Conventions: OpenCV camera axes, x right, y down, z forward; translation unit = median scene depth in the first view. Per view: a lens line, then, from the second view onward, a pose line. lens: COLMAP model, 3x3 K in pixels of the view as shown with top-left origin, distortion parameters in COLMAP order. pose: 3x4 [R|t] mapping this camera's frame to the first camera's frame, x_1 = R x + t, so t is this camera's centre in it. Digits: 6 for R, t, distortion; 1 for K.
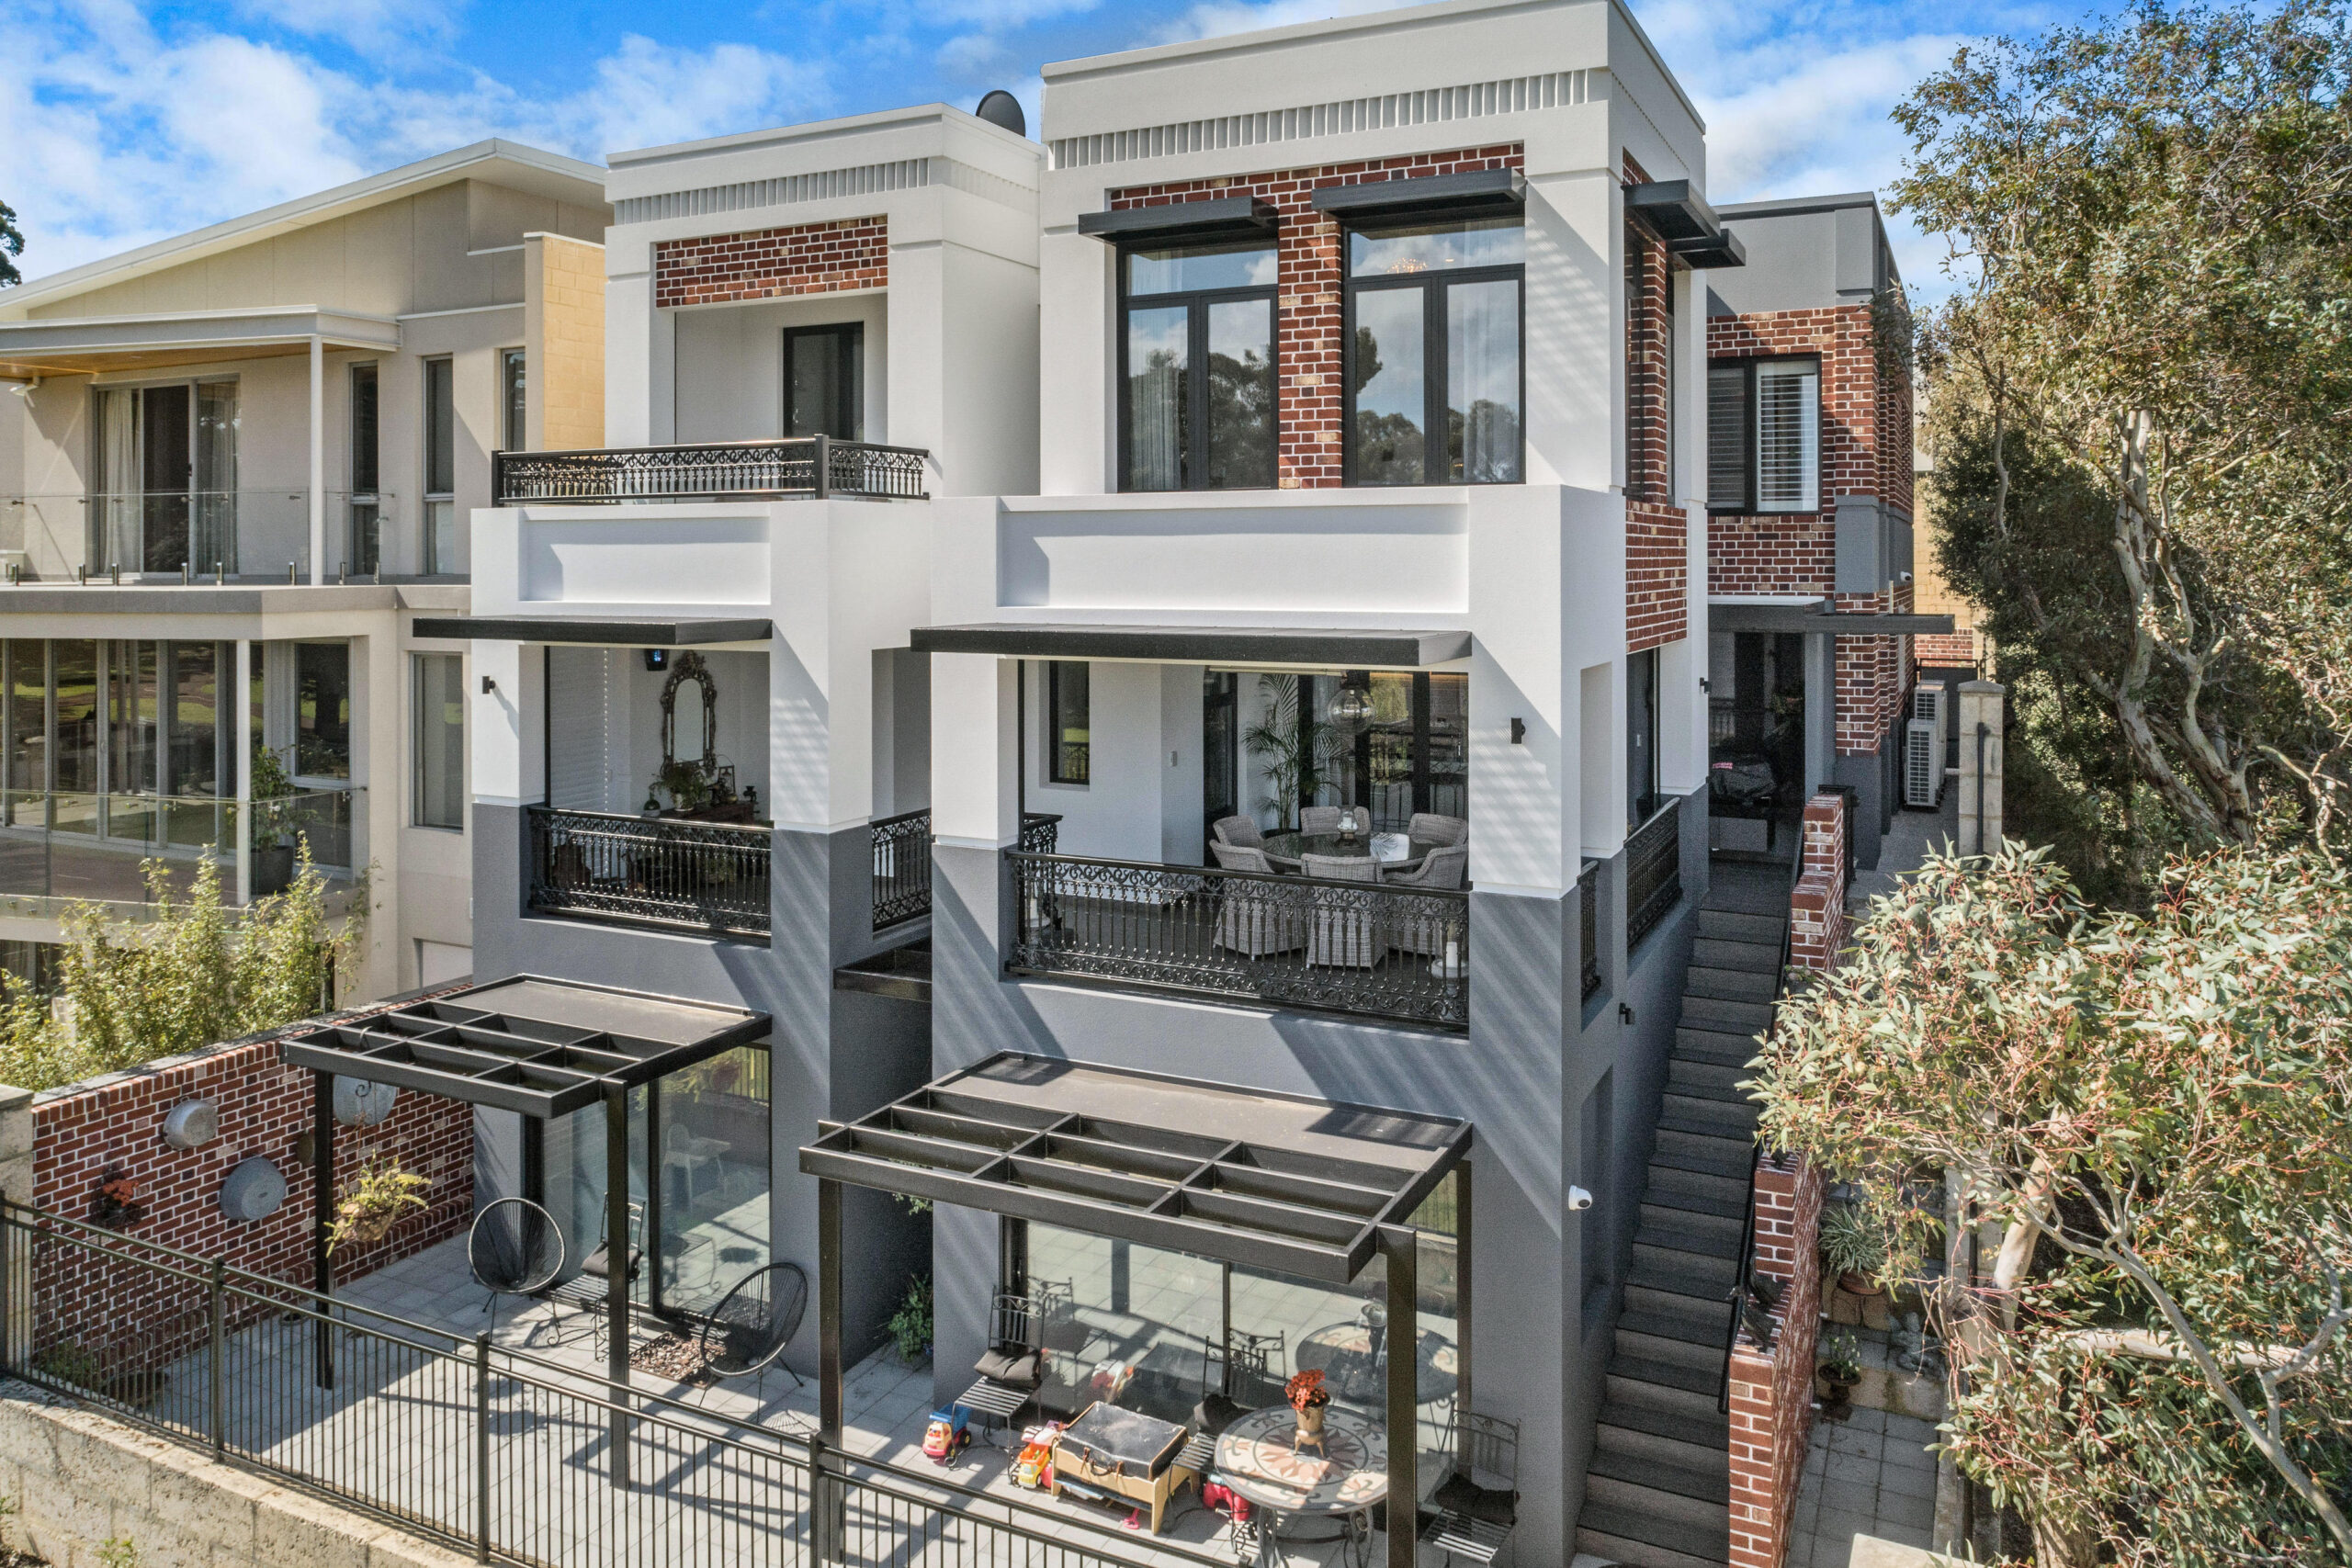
lens RADIAL K [[1643.0, 0, 1180.2], [0, 1643.0, 664.4], [0, 0, 1]] dist [0.000331, 0.004797]
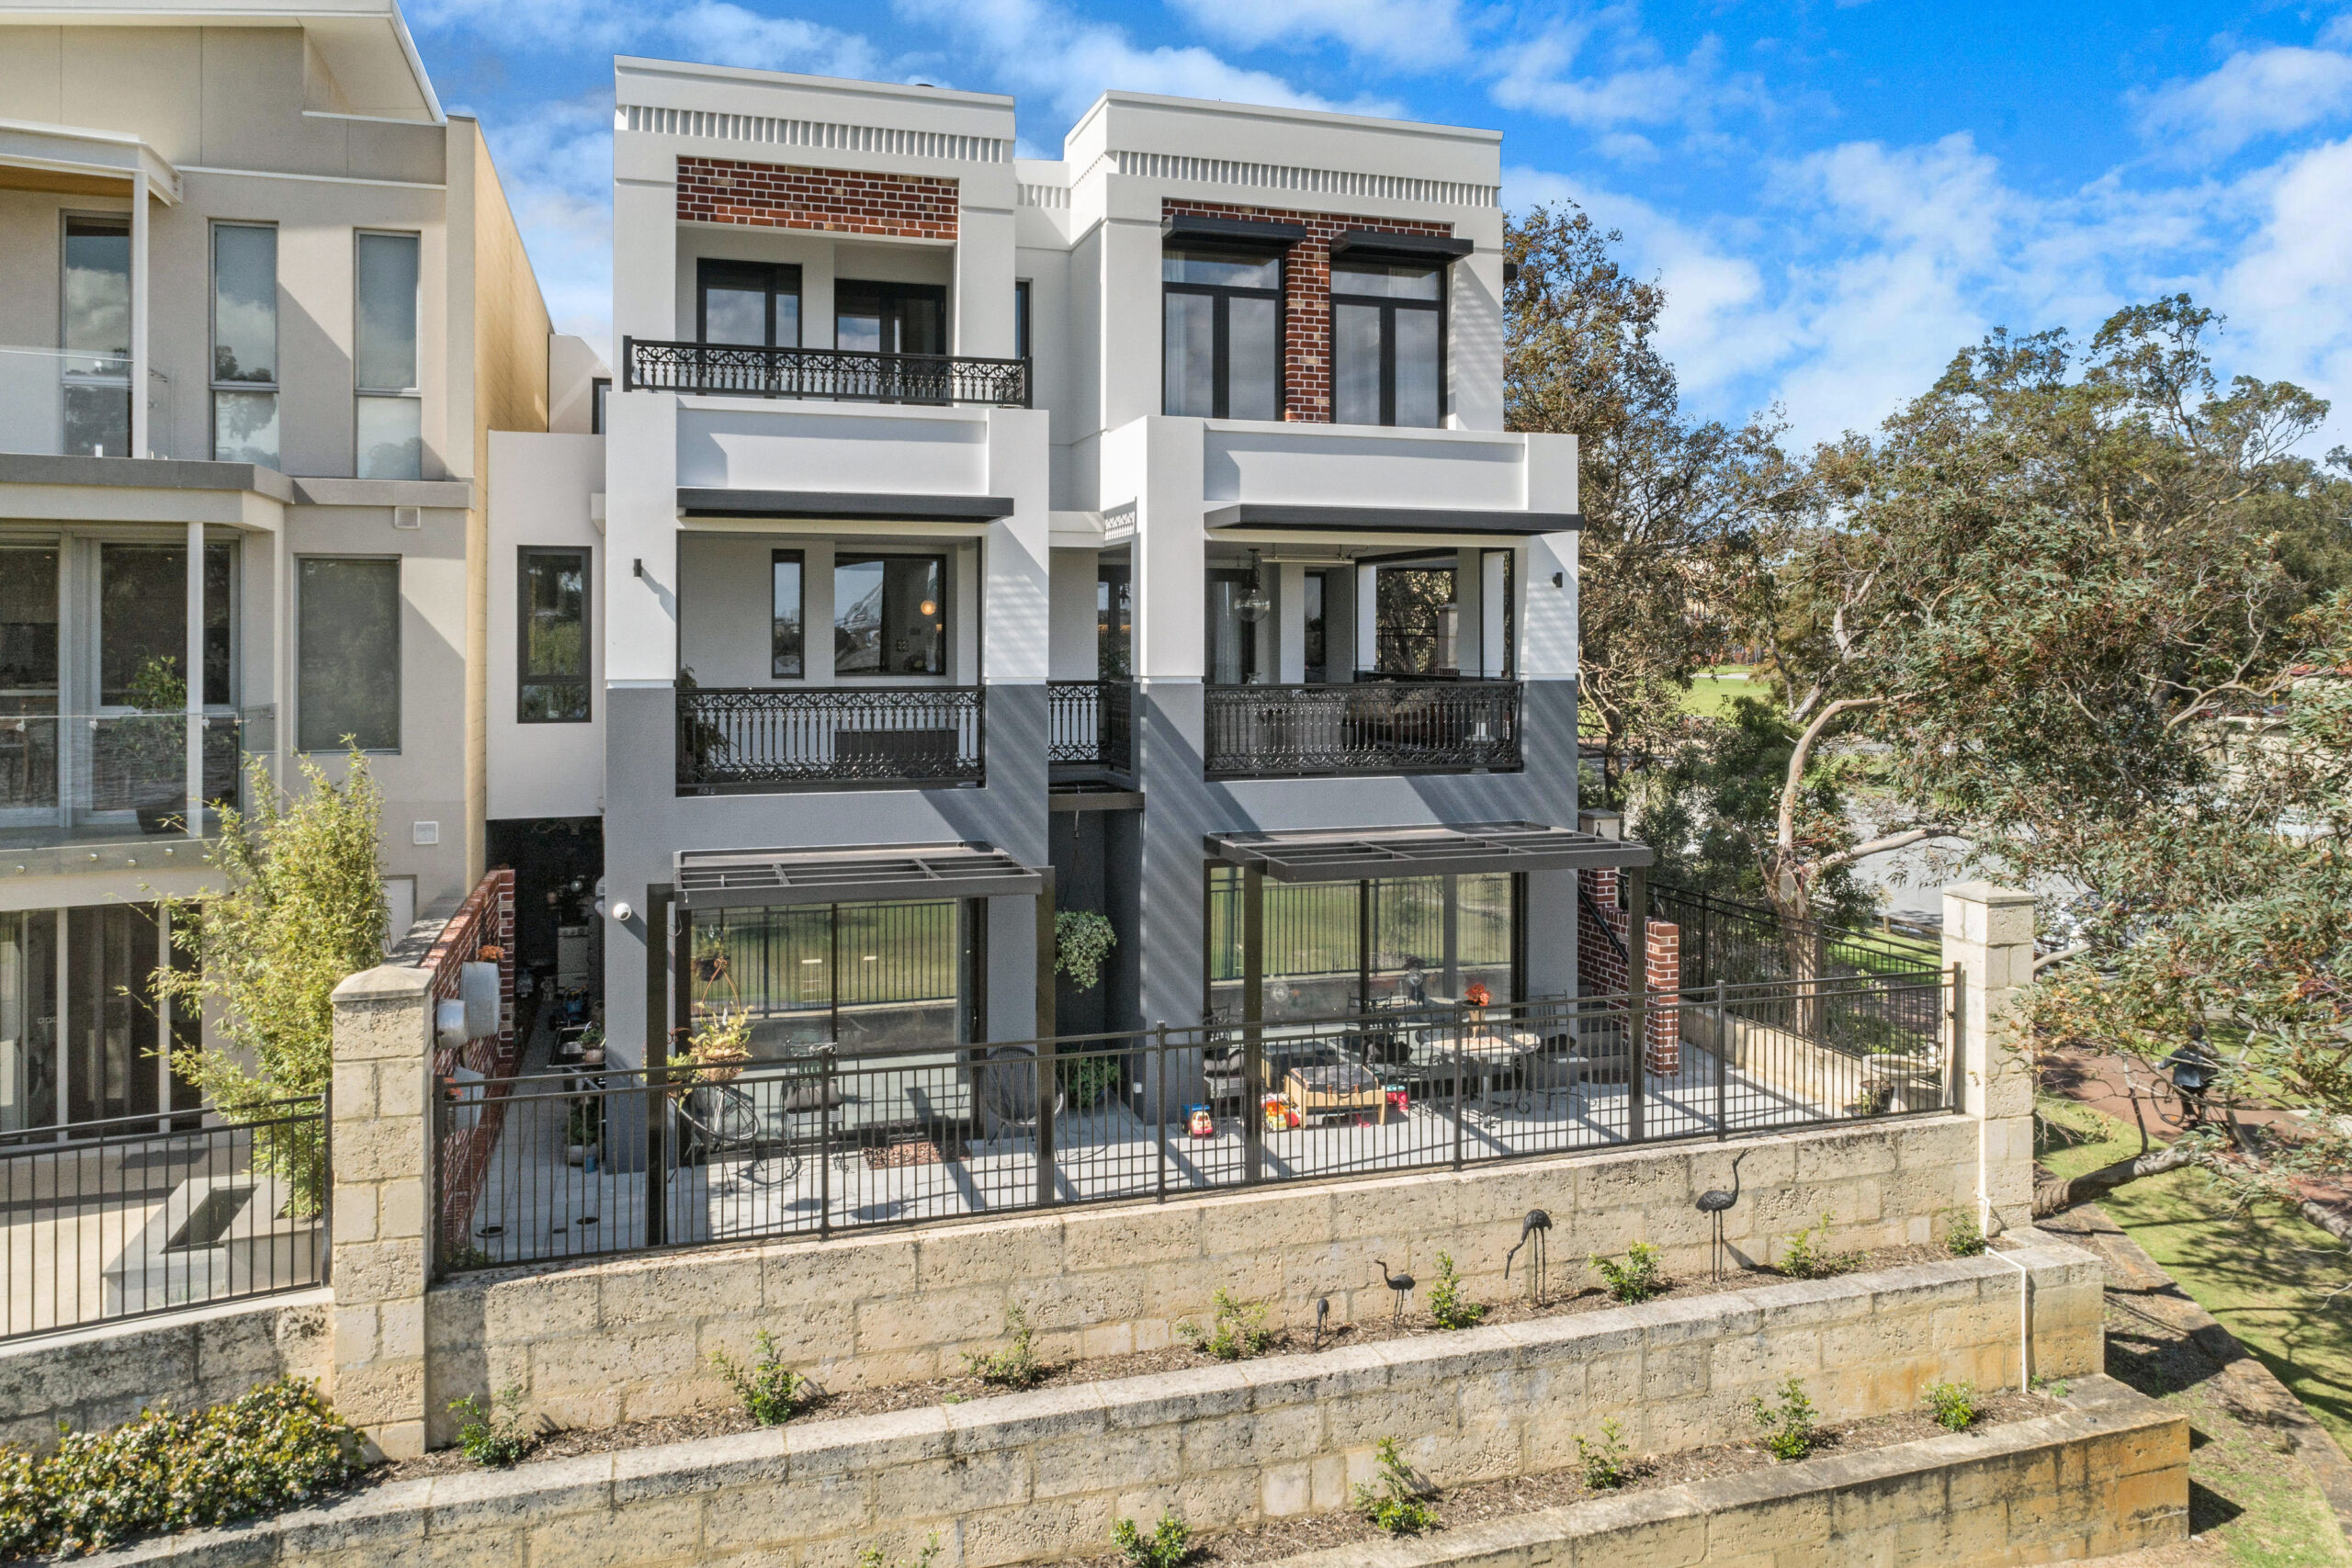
lens RADIAL K [[1597.0, 0, 1165.0], [0, 1597.0, 764.8], [0, 0, 1]] dist [-0.008000, 0.004110]
pose [[0.721793, -0.051031, 0.690225, -0.959218], [0.039468, 0.998690, 0.032563, 0.125283], [-0.690983, 0.003738, 0.722862, 0.075107]]
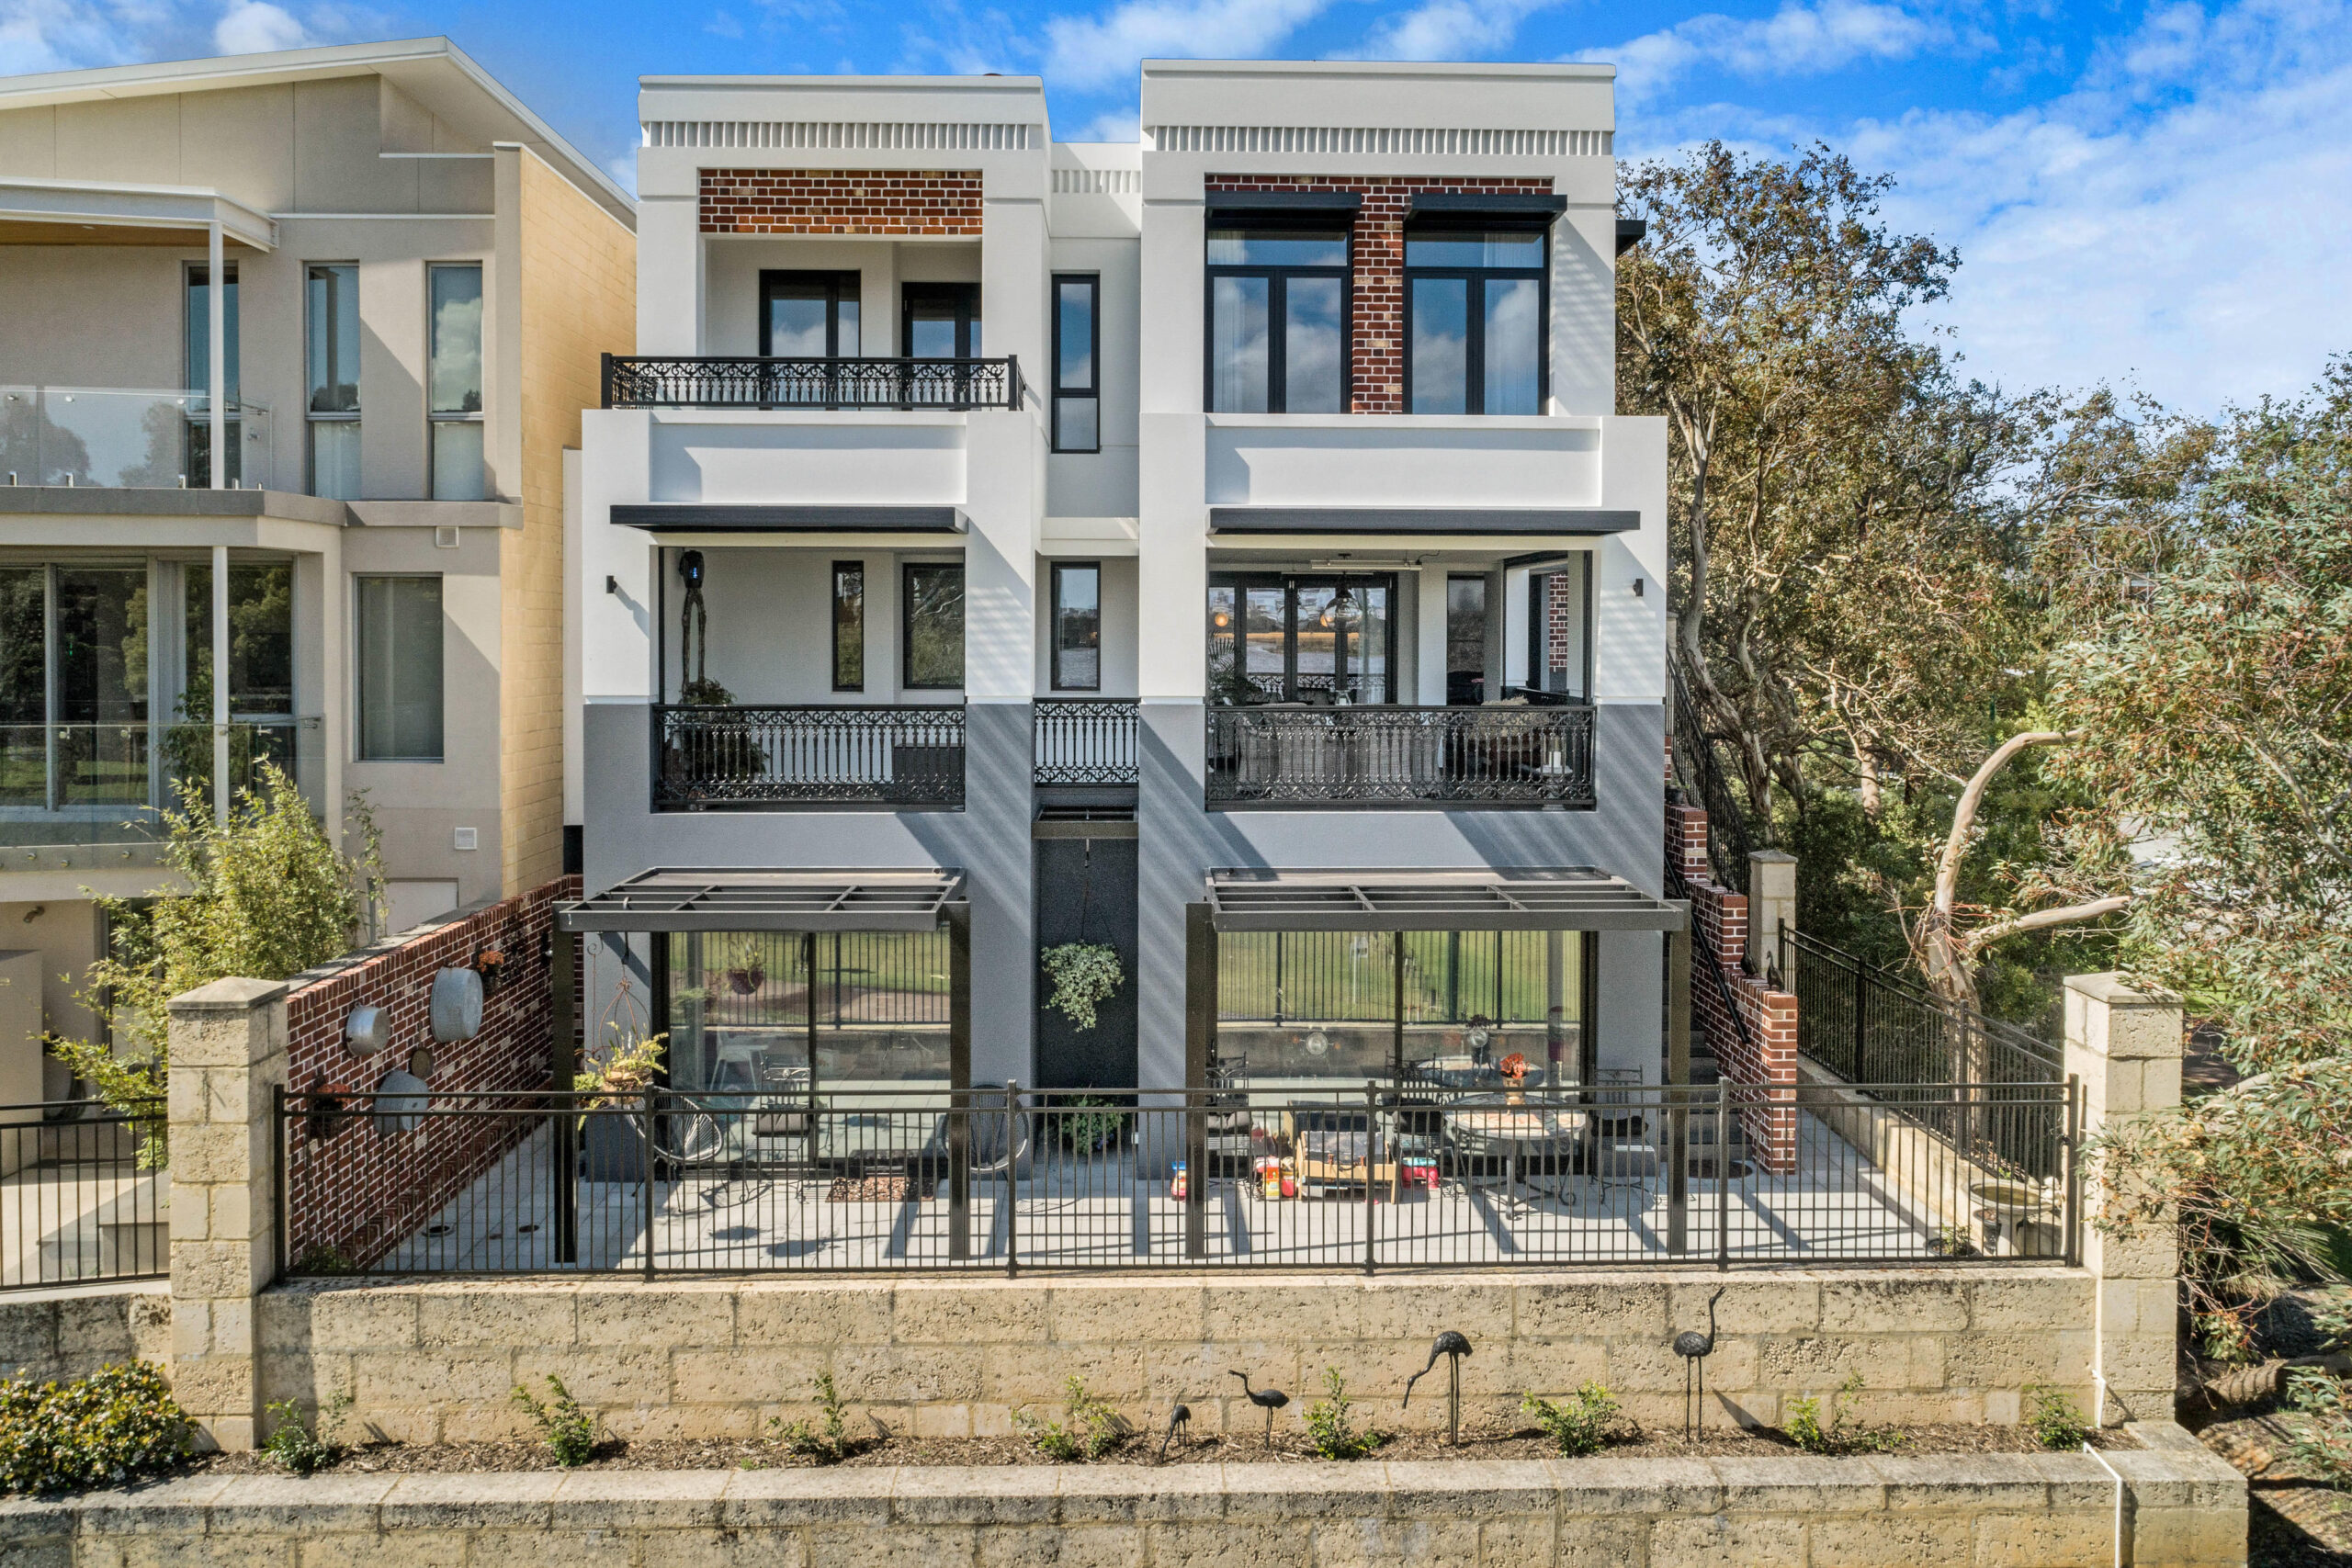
lens RADIAL K [[1596.5, 0, 1176.0], [0, 1596.5, 784.0], [0, 0, 1]] dist [-0.003788, -0.000391]
pose [[0.882901, -0.038763, 0.467957, -0.637804], [0.024172, 0.999017, 0.037148, 0.117745], [-0.468937, -0.021487, 0.882970, -0.038667]]
